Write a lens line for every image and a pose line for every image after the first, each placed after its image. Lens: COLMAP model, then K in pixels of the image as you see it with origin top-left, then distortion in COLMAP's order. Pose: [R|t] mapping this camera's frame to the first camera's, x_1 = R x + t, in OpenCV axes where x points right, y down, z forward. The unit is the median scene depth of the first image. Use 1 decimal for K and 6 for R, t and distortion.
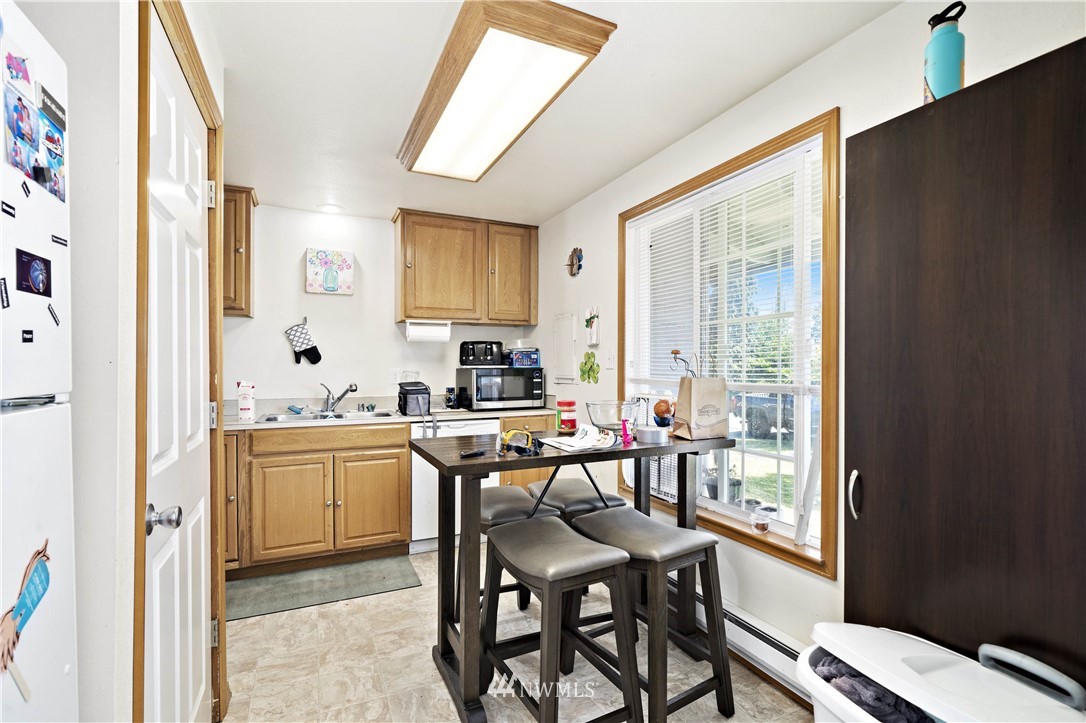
lens RADIAL K [[520.4, 0, 545.6], [0, 520.4, 370.3], [0, 0, 1]] dist [0.001087, 0.000074]
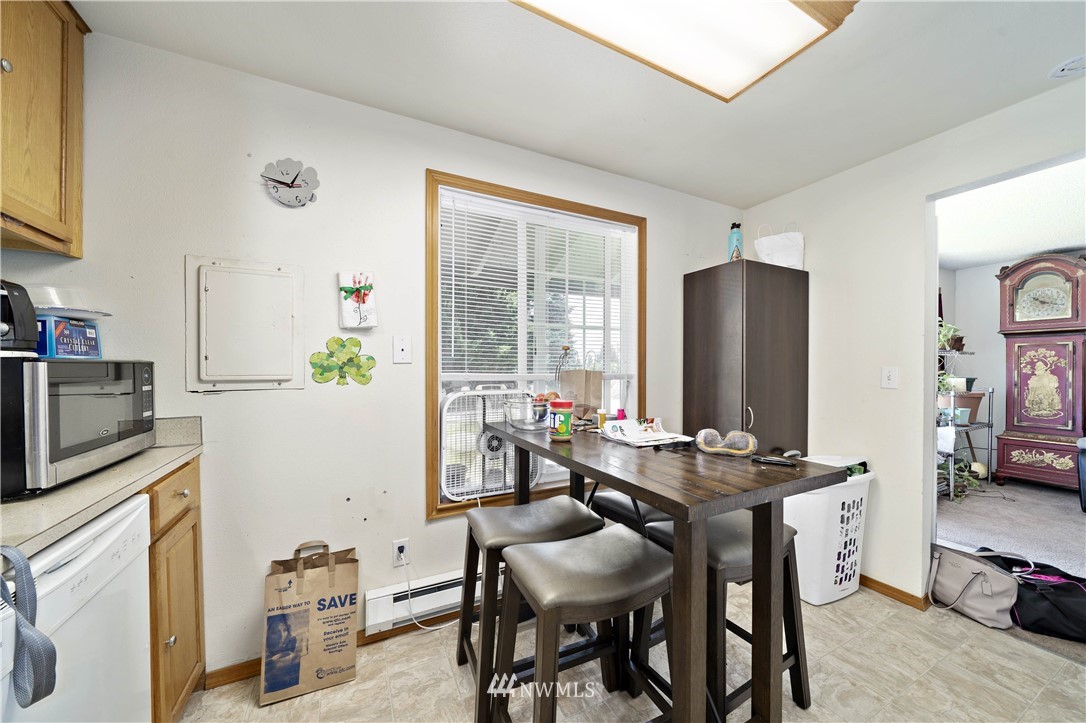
lens RADIAL K [[374.7, 0, 539.8], [0, 374.7, 369.2], [0, 0, 1]] dist [0.000760, 0.000032]
pose [[-0.011408, -0.002532, 0.999932, -0.398450], [0.006570, 0.999975, 0.002607, 0.005405], [-0.999913, 0.006599, -0.011391, 0.765211]]
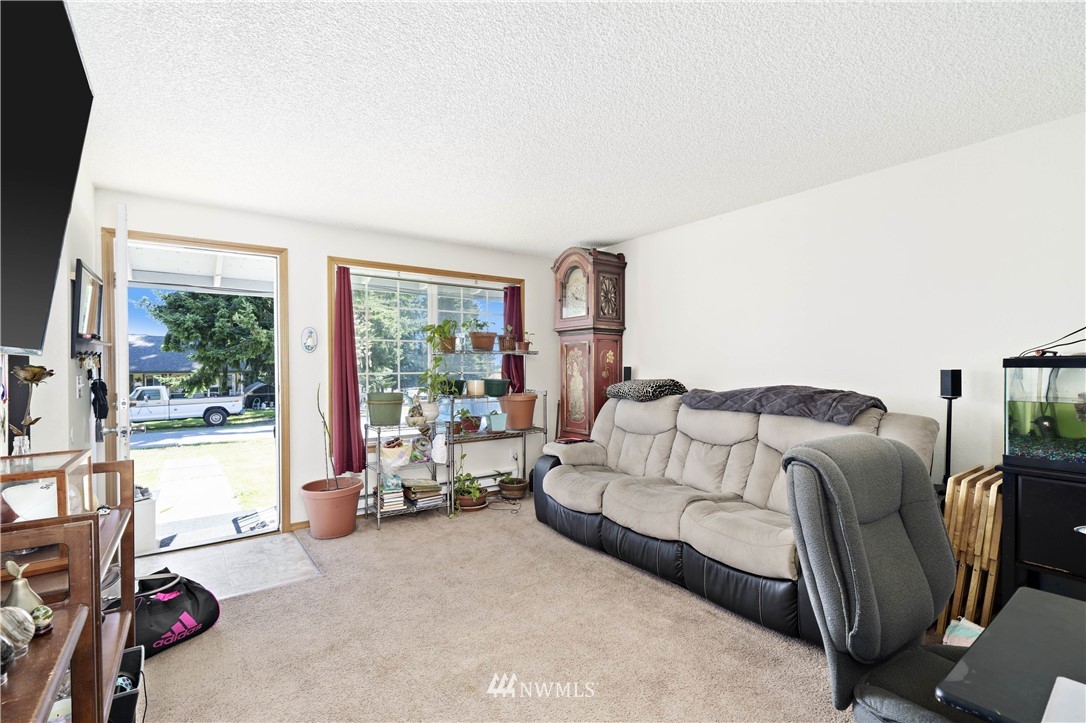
lens RADIAL K [[479.3, 0, 543.0], [0, 479.3, 361.5], [0, 0, 1]] dist [-0.001409, 0.000015]
pose [[-0.178599, 0.009024, 0.983881, -0.593640], [0.010604, 0.999918, -0.007246, 0.004007], [-0.983865, 0.009139, -0.178680, -0.417185]]
